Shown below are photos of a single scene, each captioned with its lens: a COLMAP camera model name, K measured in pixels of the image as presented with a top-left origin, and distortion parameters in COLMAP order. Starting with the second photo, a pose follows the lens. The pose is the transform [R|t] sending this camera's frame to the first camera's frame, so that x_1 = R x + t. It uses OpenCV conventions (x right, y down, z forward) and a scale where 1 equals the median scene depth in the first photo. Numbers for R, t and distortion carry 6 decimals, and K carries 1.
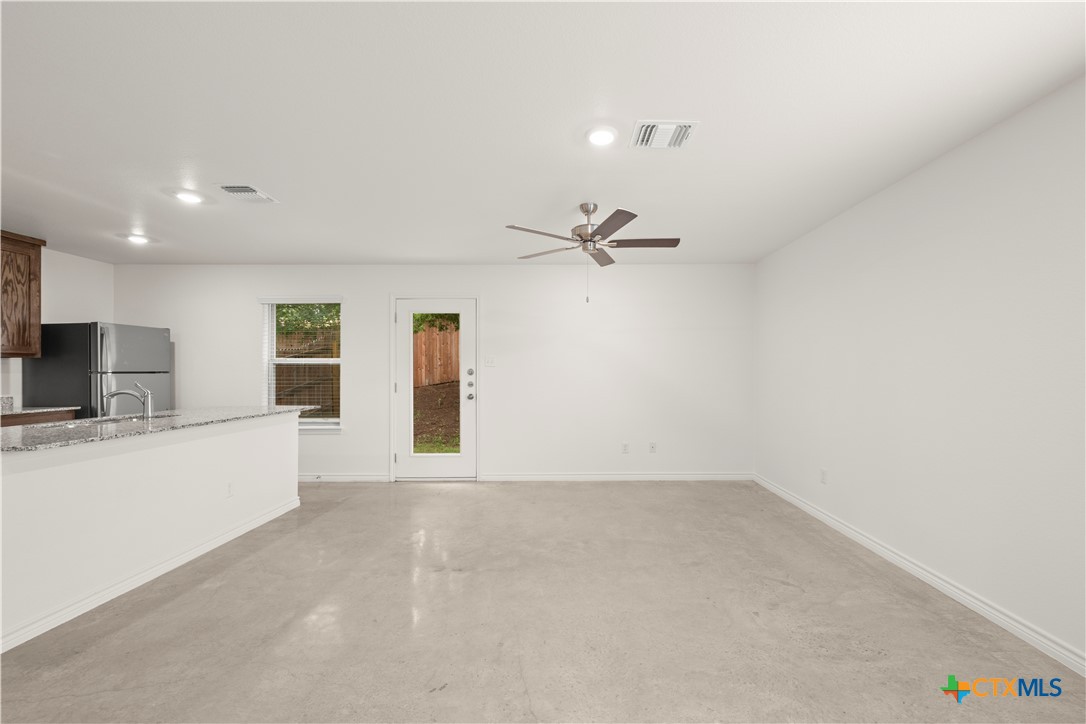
lens RADIAL K [[431.8, 0, 571.9], [0, 431.8, 370.2], [0, 0, 1]] dist [0.001765, -0.001341]
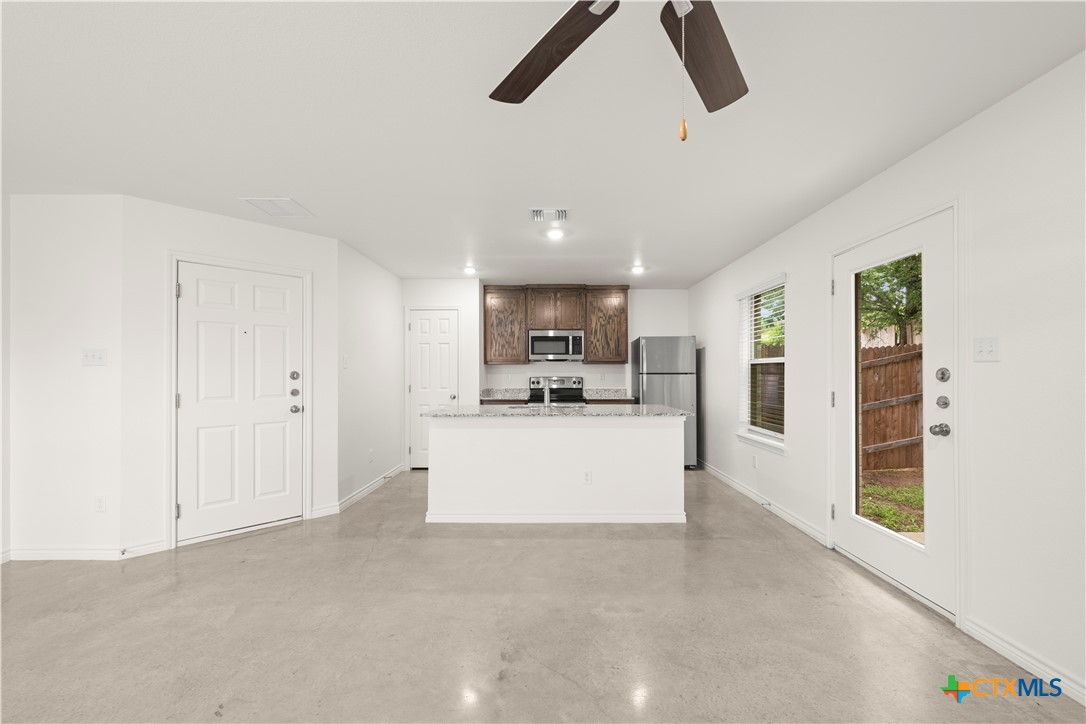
lens RADIAL K [[431.8, 0, 549.9], [0, 431.8, 370.5], [0, 0, 1]] dist [0.001765, -0.001341]
pose [[-0.006622, -0.004763, -0.999967, 0.288016], [0.003022, 0.999984, -0.004783, 0.001806], [0.999974, -0.003053, -0.006607, 0.788514]]
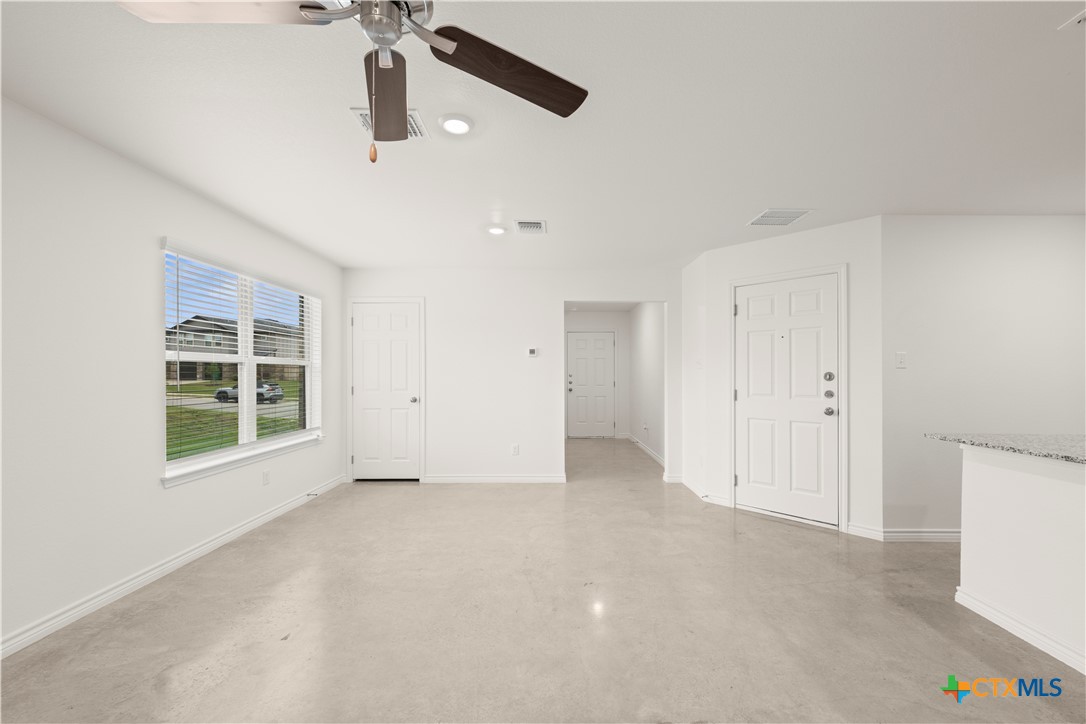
lens RADIAL K [[431.8, 0, 550.5], [0, 431.8, 370.8], [0, 0, 1]] dist [0.001765, -0.001341]
pose [[-0.999977, -0.000142, 0.006787, -0.085432], [-0.000194, 0.999971, -0.007616, 0.001738], [-0.006785, -0.007618, -0.999948, 1.148946]]
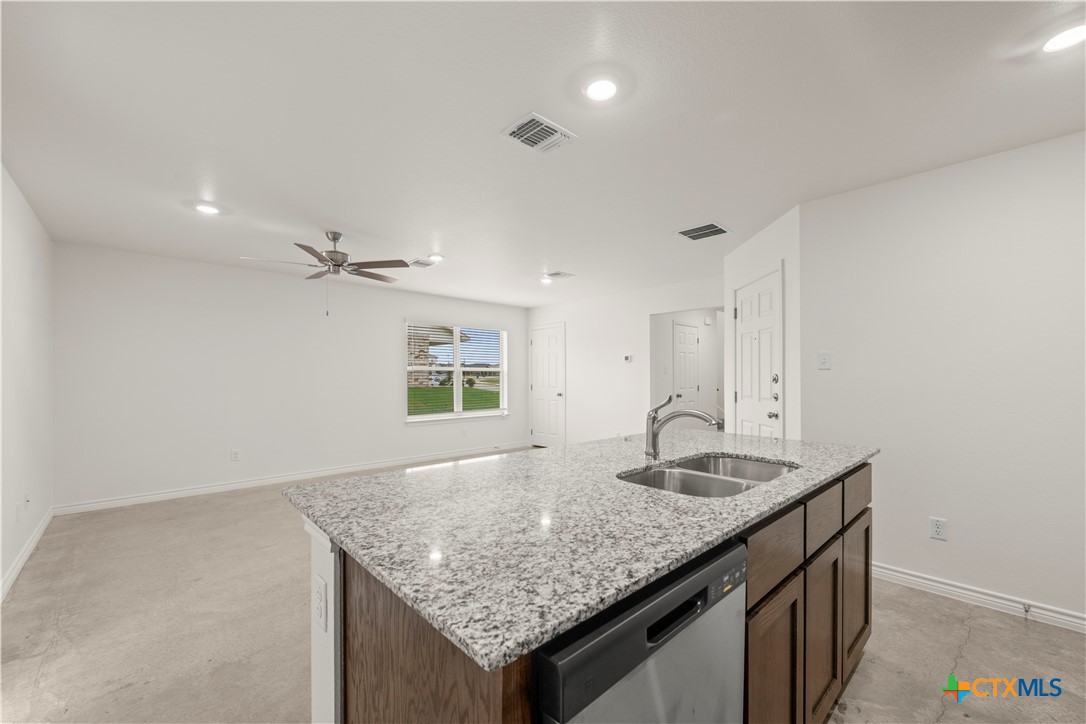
lens RADIAL K [[431.8, 0, 548.0], [0, 431.8, 378.4], [0, 0, 1]] dist [0.001765, -0.001341]
pose [[-0.683899, -0.002397, 0.729572, -1.017935], [0.000323, 0.999994, 0.003588, 0.002919], [-0.729576, 0.002689, -0.683894, 1.167774]]
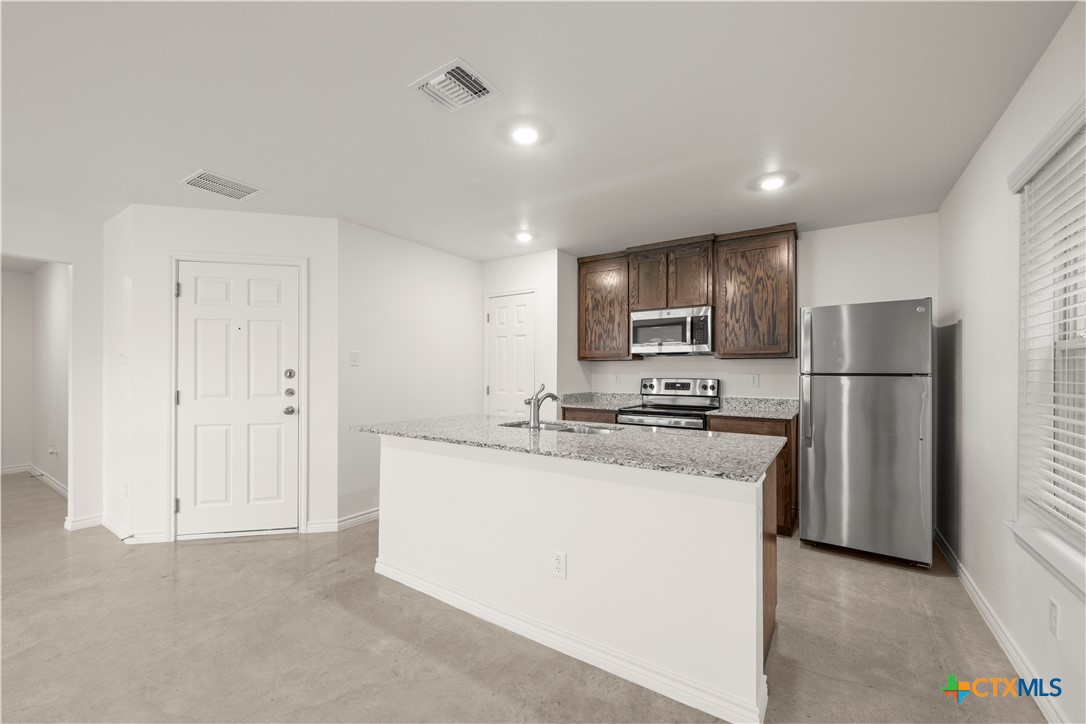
lens RADIAL K [[431.8, 0, 548.4], [0, 431.8, 370.9], [0, 0, 1]] dist [0.001765, -0.001341]
pose [[-0.555340, -0.003943, -0.831614, -0.238424], [-0.001539, 0.999992, -0.003714, 0.003434], [0.831622, -0.000783, -0.555341, 1.146583]]
